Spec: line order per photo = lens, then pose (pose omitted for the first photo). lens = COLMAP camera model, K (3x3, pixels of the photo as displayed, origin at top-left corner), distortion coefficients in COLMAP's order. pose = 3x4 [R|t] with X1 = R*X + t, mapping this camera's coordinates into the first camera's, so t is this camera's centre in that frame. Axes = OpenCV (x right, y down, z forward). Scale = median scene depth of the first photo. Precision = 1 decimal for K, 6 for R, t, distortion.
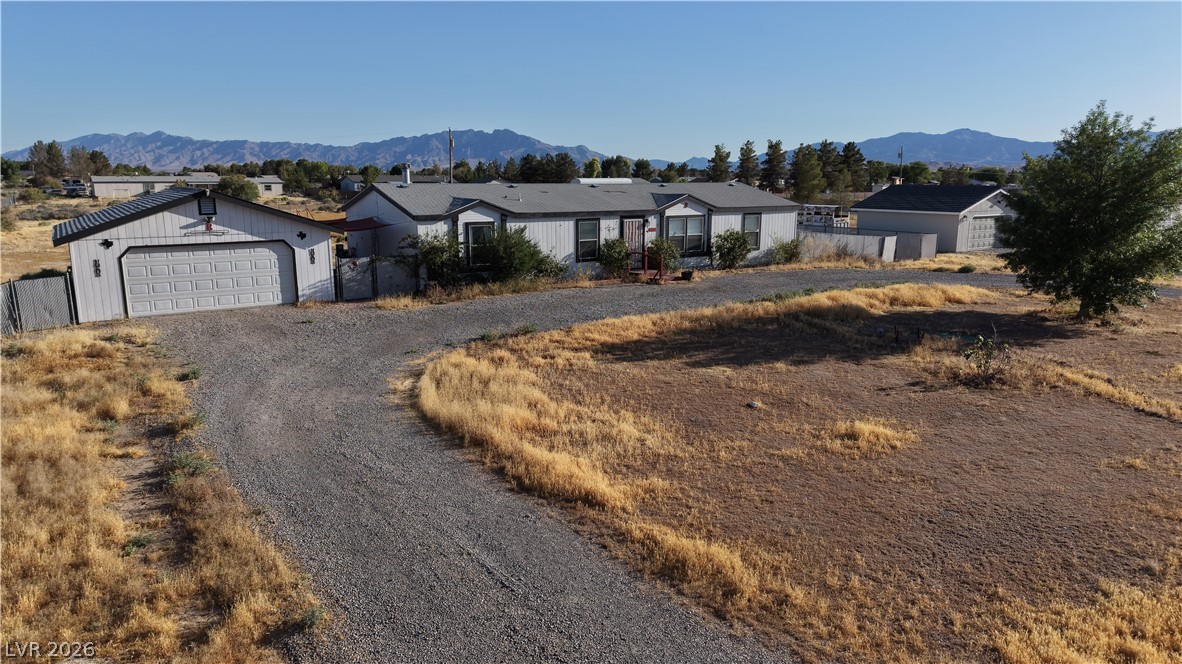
lens RADIAL K [[790.1, 0, 588.5], [0, 790.1, 337.5], [0, 0, 1]] dist [0.042960, -0.057421]
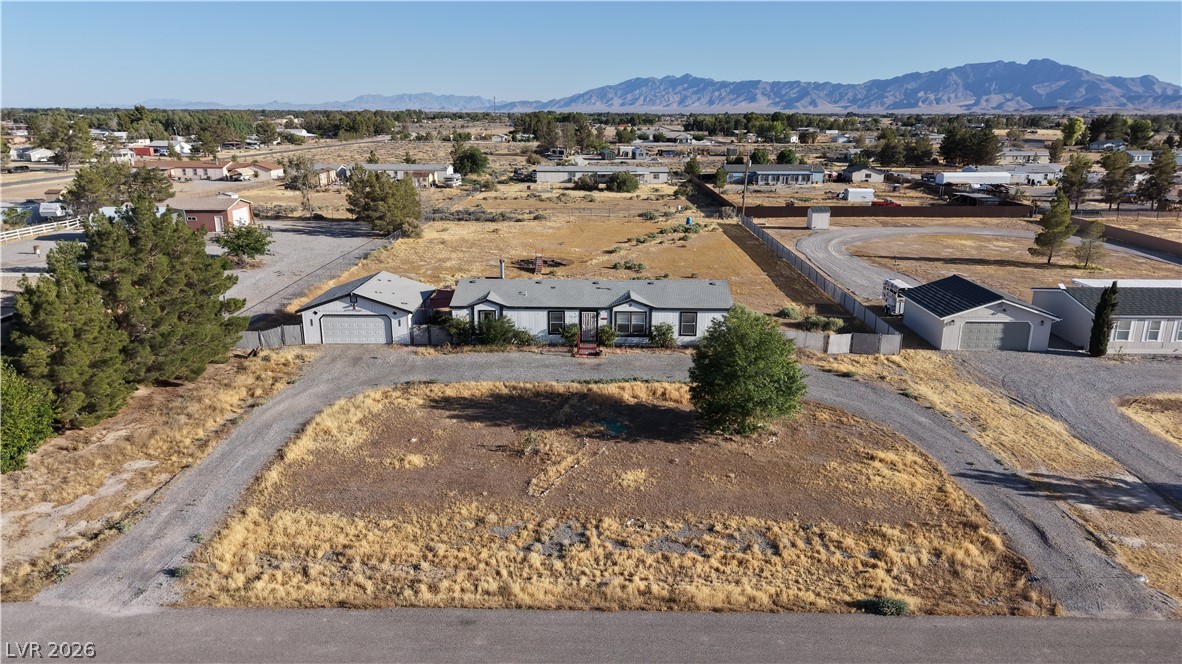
lens RADIAL K [[787.2, 0, 591.0], [0, 787.2, 332.0], [0, 0, 1]] dist [0.061257, -0.074807]
pose [[0.826186, 0.152380, -0.542399, 1.227041], [-0.115473, 0.988090, 0.101701, -0.354161], [0.551436, -0.021392, 0.833943, -0.474068]]
